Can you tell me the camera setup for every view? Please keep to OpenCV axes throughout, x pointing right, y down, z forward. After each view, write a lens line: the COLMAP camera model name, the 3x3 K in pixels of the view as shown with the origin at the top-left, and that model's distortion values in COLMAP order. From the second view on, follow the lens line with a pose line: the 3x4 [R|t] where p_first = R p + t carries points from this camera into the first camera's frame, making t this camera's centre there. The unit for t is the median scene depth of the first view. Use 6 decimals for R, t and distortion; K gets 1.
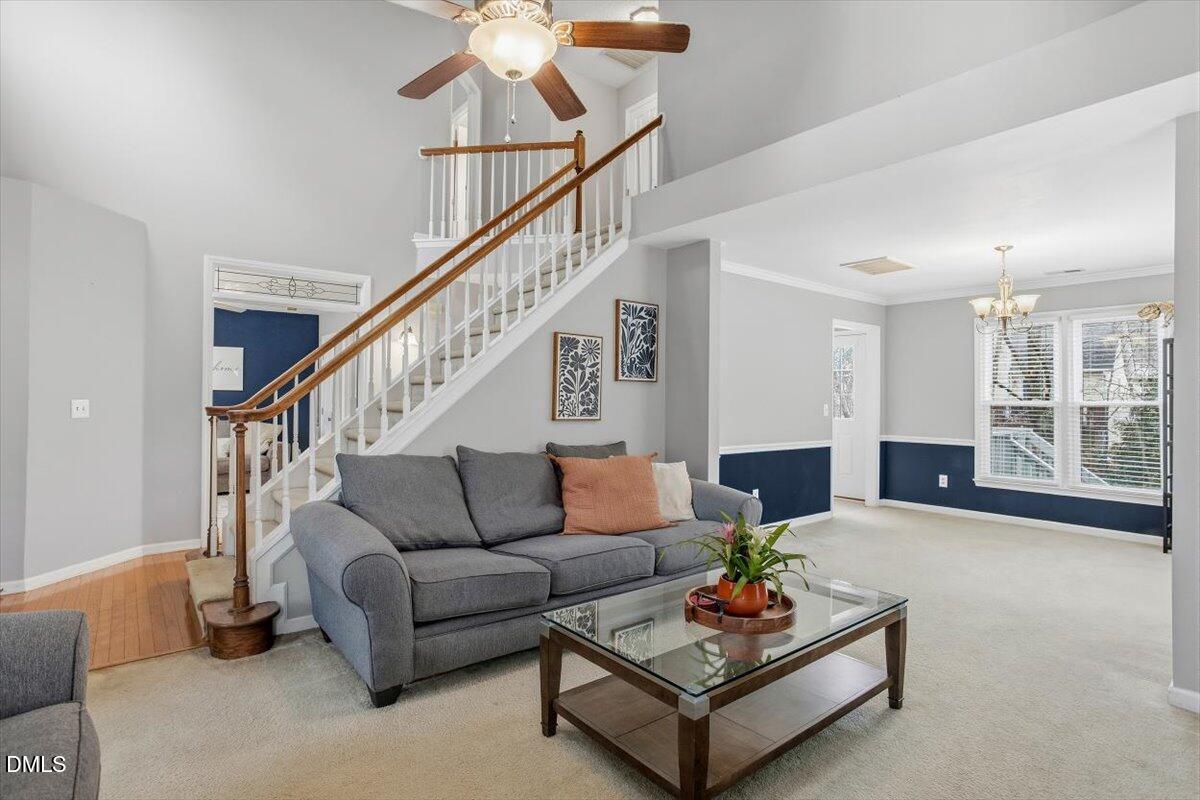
lens RADIAL K [[589.8, 0, 594.9], [0, 589.8, 394.6], [0, 0, 1]] dist [-0.028163, 0.016069]
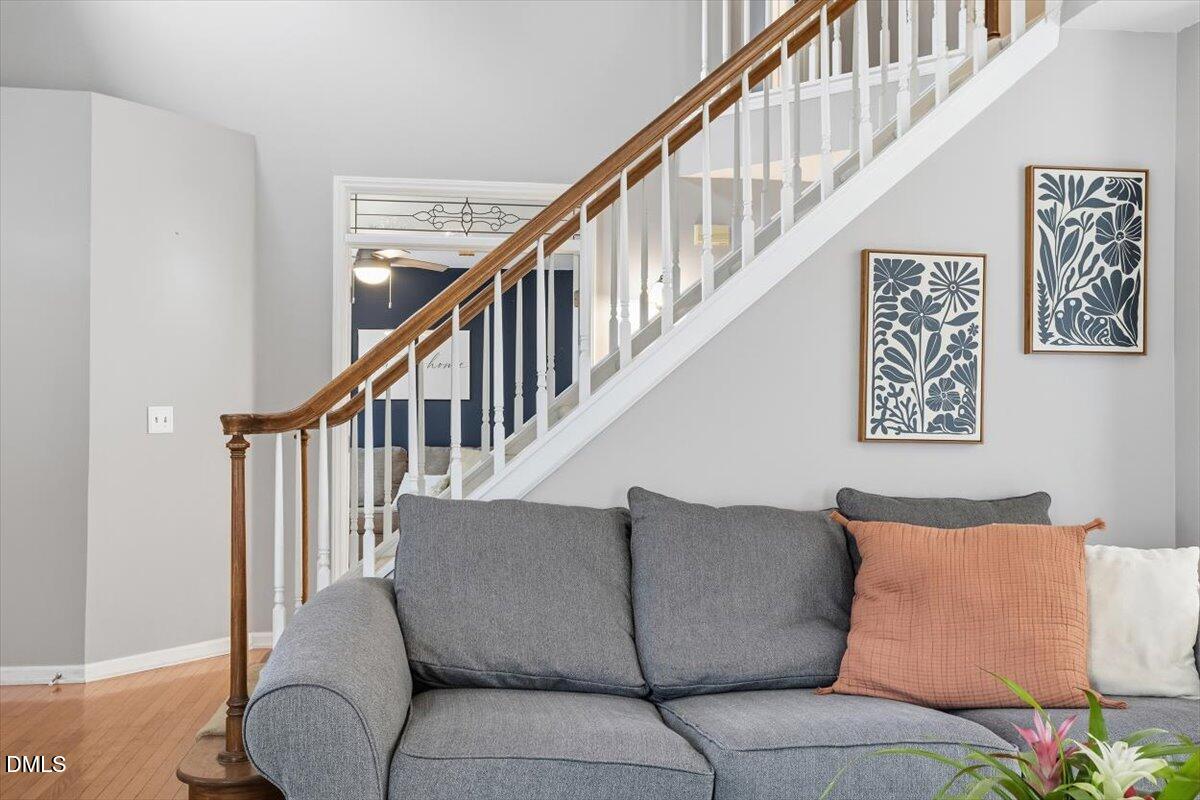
lens RADIAL K [[1069.9, 0, 600.4], [0, 1069.9, 392.6], [0, 0, 1]] dist [0.011781, 0.015532]
pose [[0.868202, -0.015698, -0.495962, 0.163013], [0.006330, 0.999769, -0.020564, 0.020821], [0.496170, 0.014714, 0.868100, 0.166843]]
